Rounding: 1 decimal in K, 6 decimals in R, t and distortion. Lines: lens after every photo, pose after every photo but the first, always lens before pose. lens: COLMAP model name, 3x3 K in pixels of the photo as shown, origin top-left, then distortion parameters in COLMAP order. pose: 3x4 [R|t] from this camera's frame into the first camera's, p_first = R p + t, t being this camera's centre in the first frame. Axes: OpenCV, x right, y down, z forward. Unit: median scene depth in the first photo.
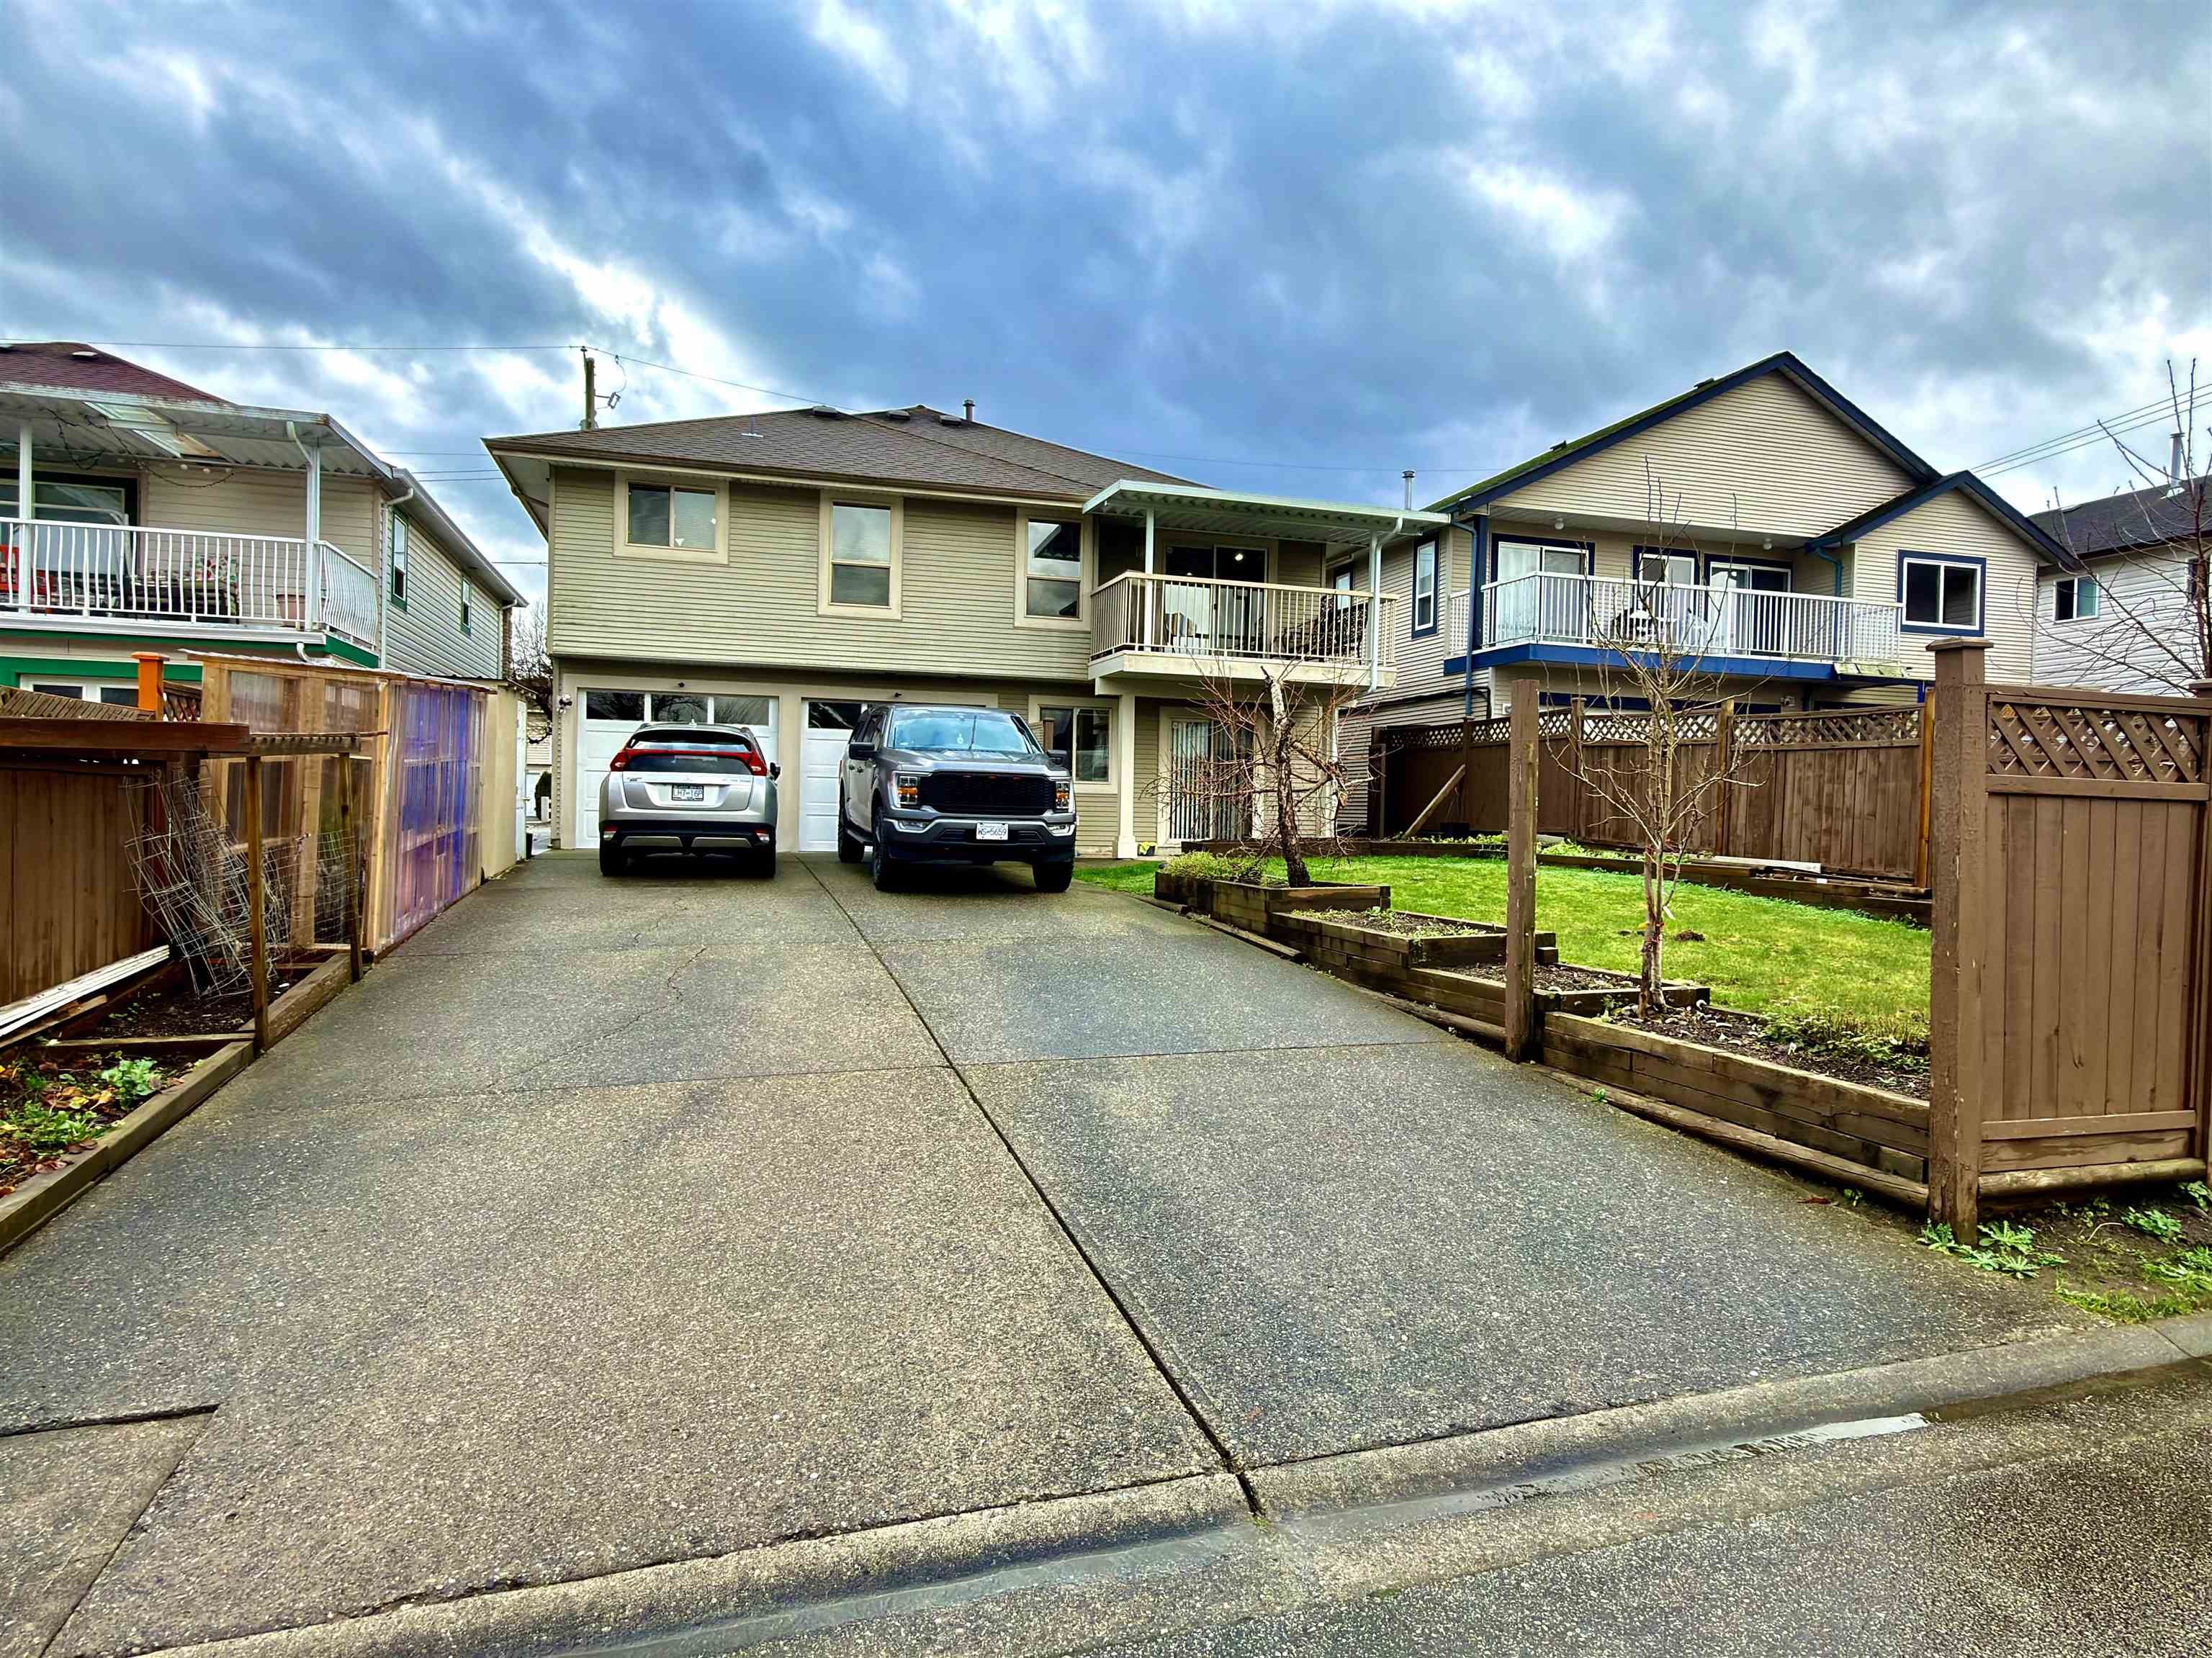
lens RADIAL K [[1271.1, 0, 1108.1], [0, 1271.1, 826.9], [0, 0, 1]] dist [-0.007221, 0.000653]
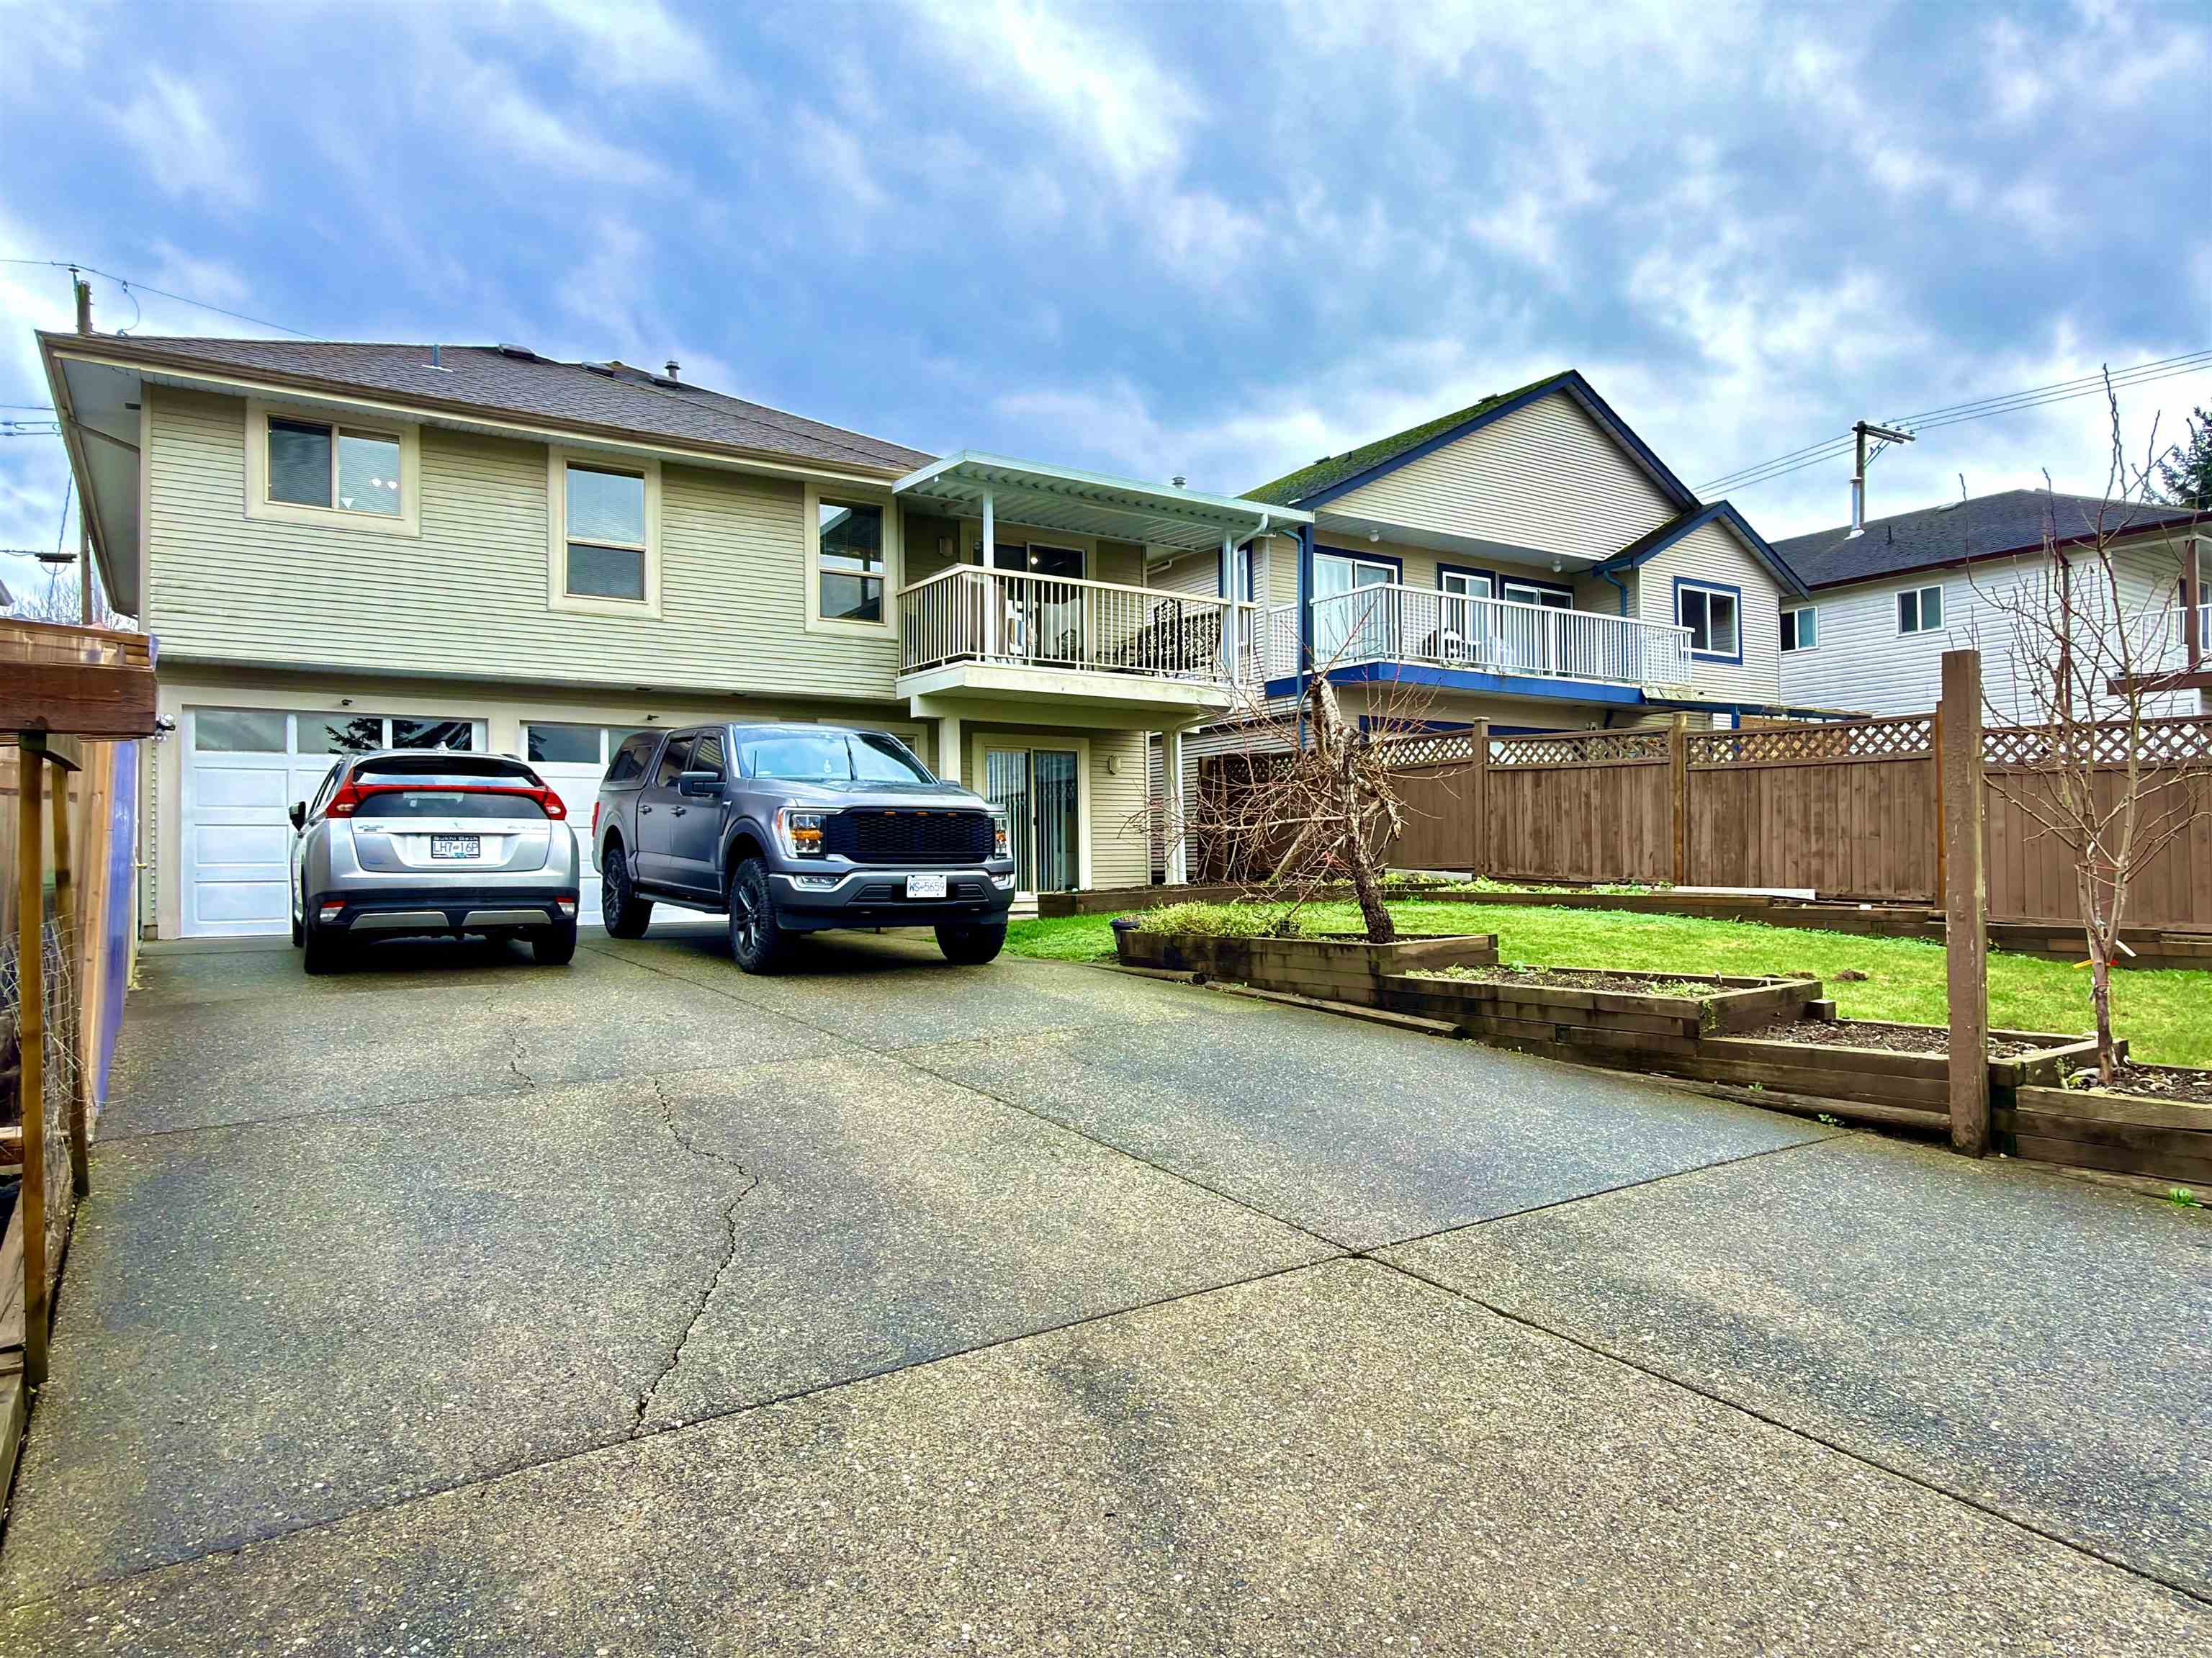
lens RADIAL K [[1369.2, 0, 1106.6], [0, 1369.2, 828.4], [0, 0, 1]] dist [0.001600, -0.005049]
pose [[0.956233, -0.023689, 0.291647, -0.157249], [0.034766, 0.998855, -0.032858, -0.000250], [-0.290535, 0.041560, 0.955961, 0.143037]]
